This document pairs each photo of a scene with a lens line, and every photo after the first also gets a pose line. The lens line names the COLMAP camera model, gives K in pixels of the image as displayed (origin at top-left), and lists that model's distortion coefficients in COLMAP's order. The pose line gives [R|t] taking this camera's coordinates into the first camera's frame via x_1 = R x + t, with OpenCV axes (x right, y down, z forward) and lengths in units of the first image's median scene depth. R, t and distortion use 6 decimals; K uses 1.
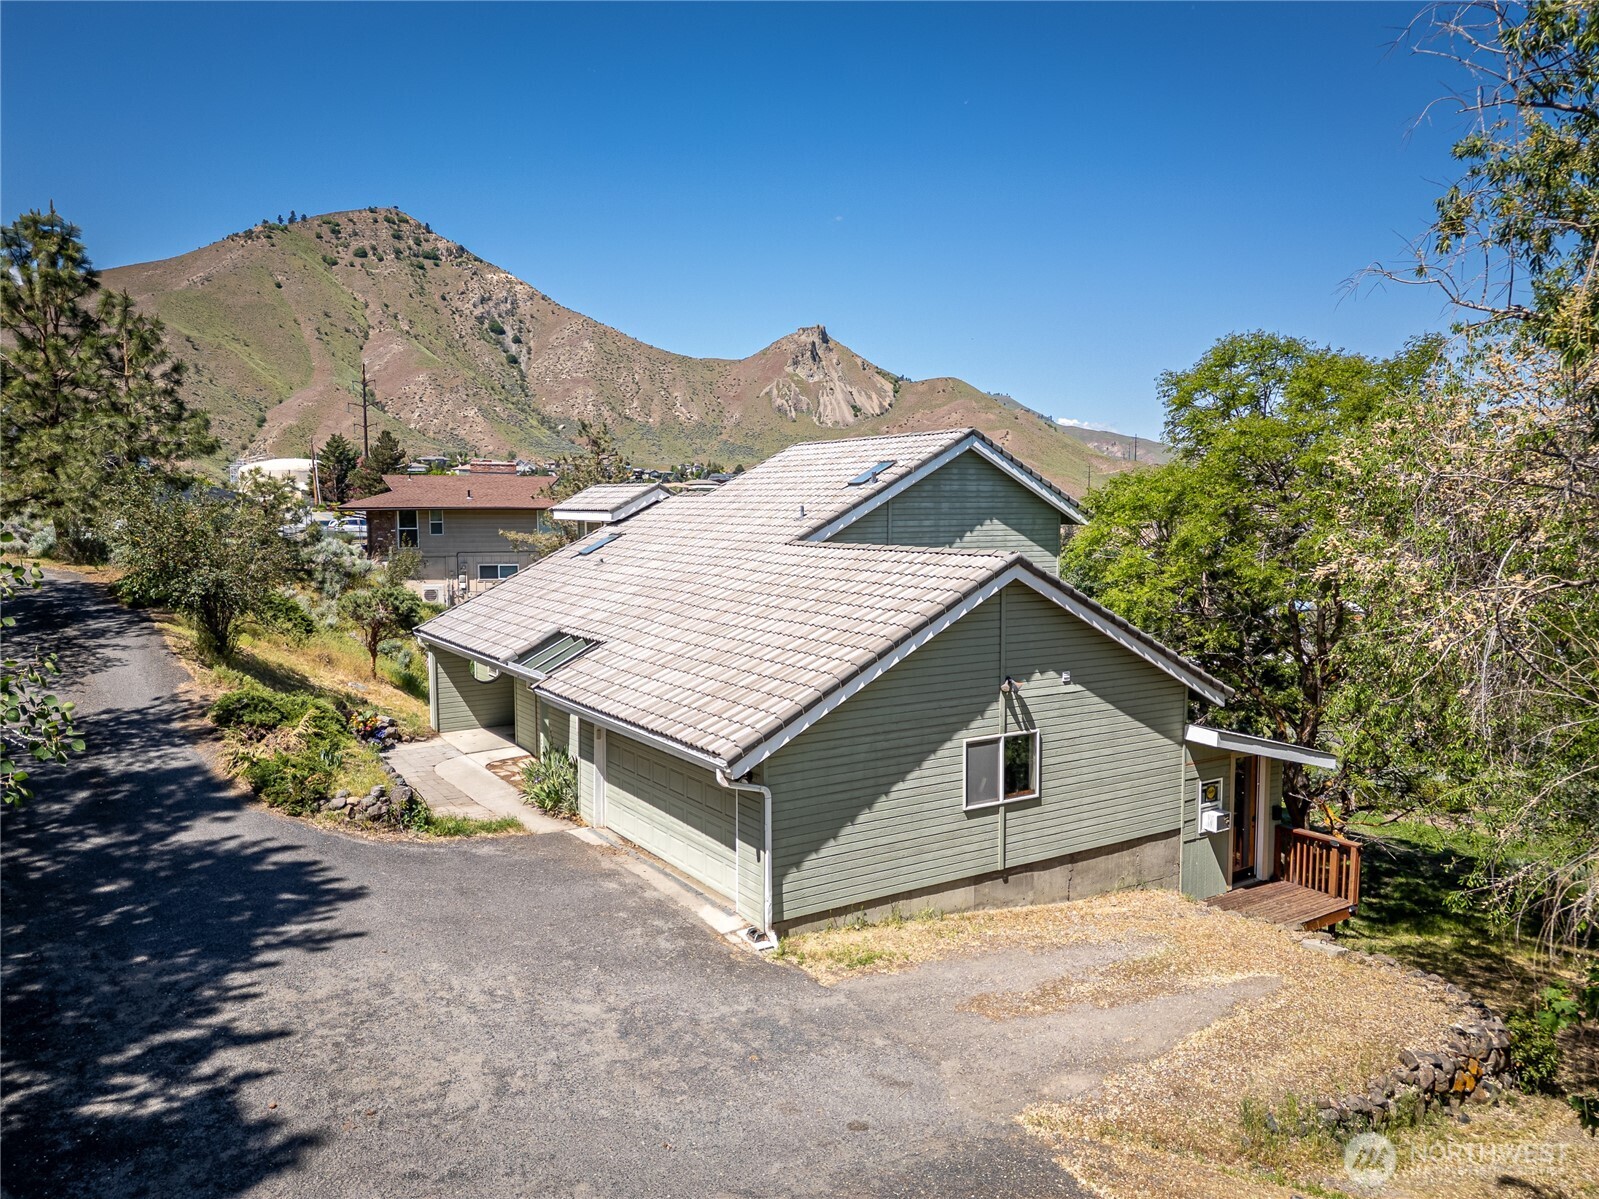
lens RADIAL K [[1121.3, 0, 800.4], [0, 1121.3, 594.4], [0, 0, 1]] dist [0.070662, -0.060010]
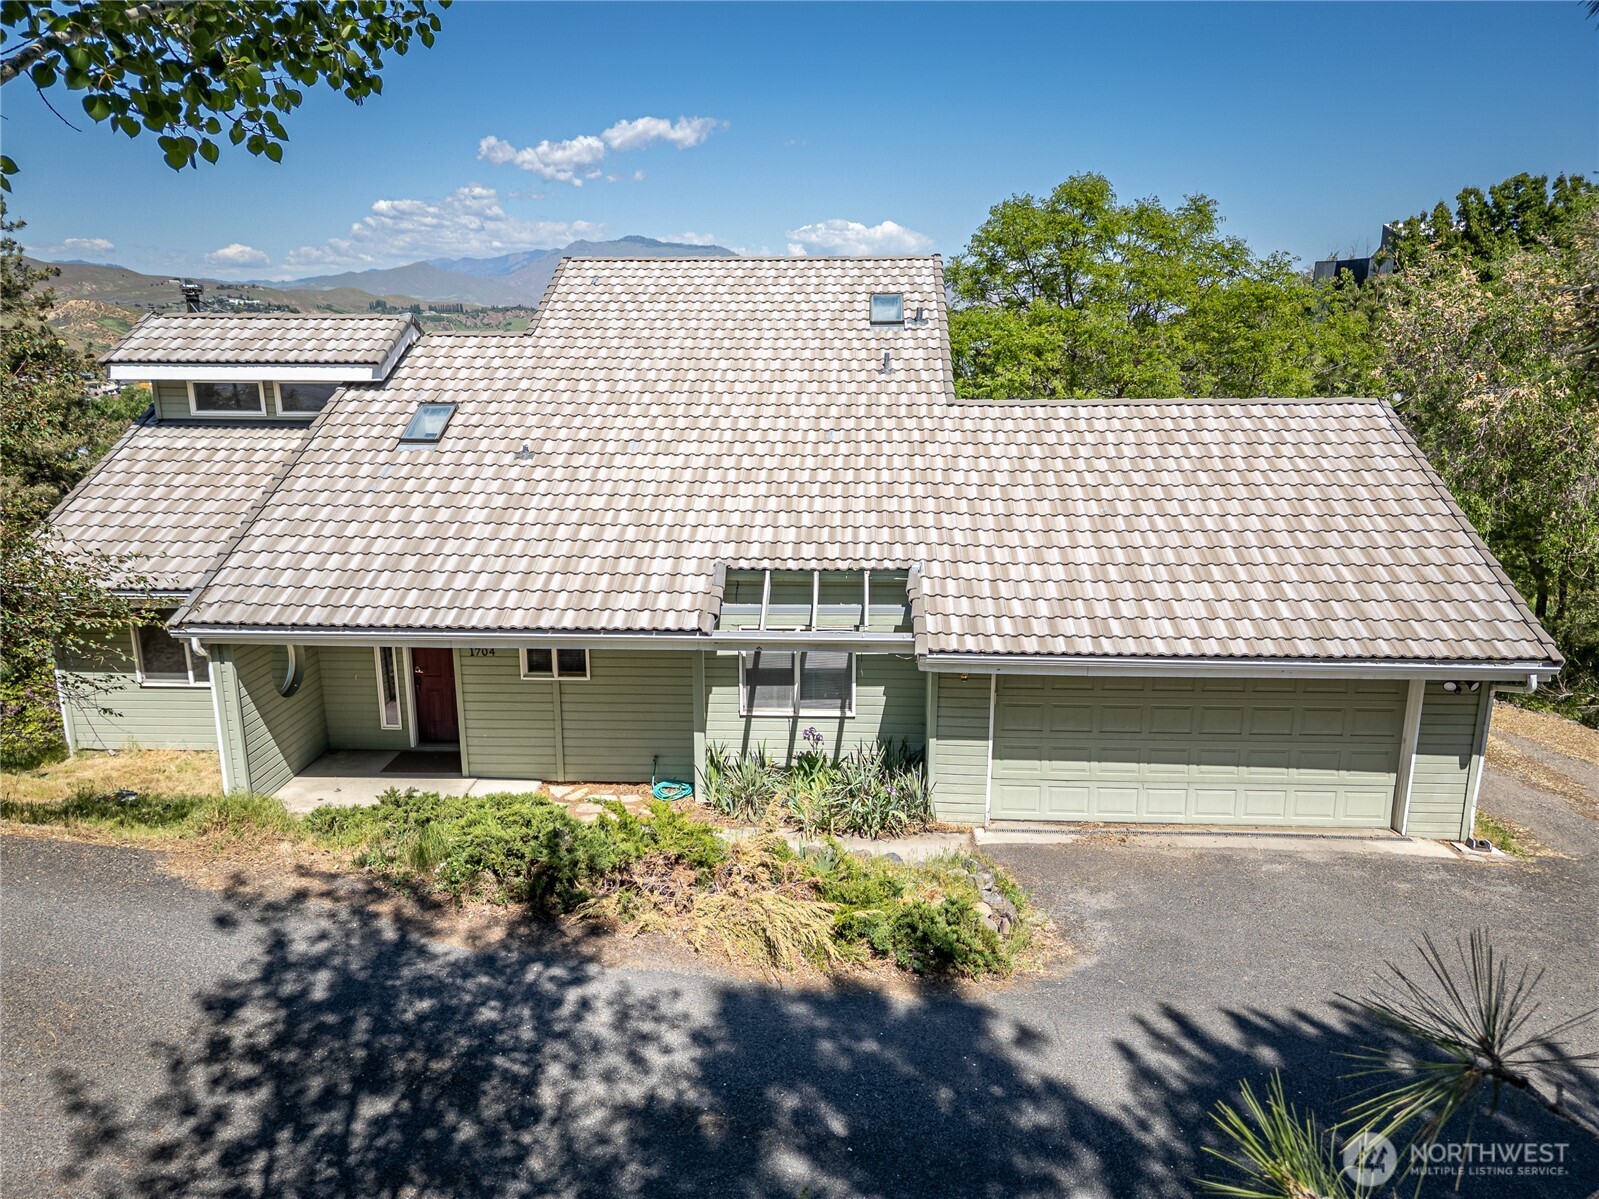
lens RADIAL K [[1121.3, 0, 800.4], [0, 1121.3, 594.4], [0, 0, 1]] dist [0.070662, -0.060010]
pose [[0.587276, -0.183233, 0.788373, -0.871435], [0.070144, 0.981895, 0.175959, -0.073504], [-0.806341, -0.048037, 0.589496, 0.774386]]
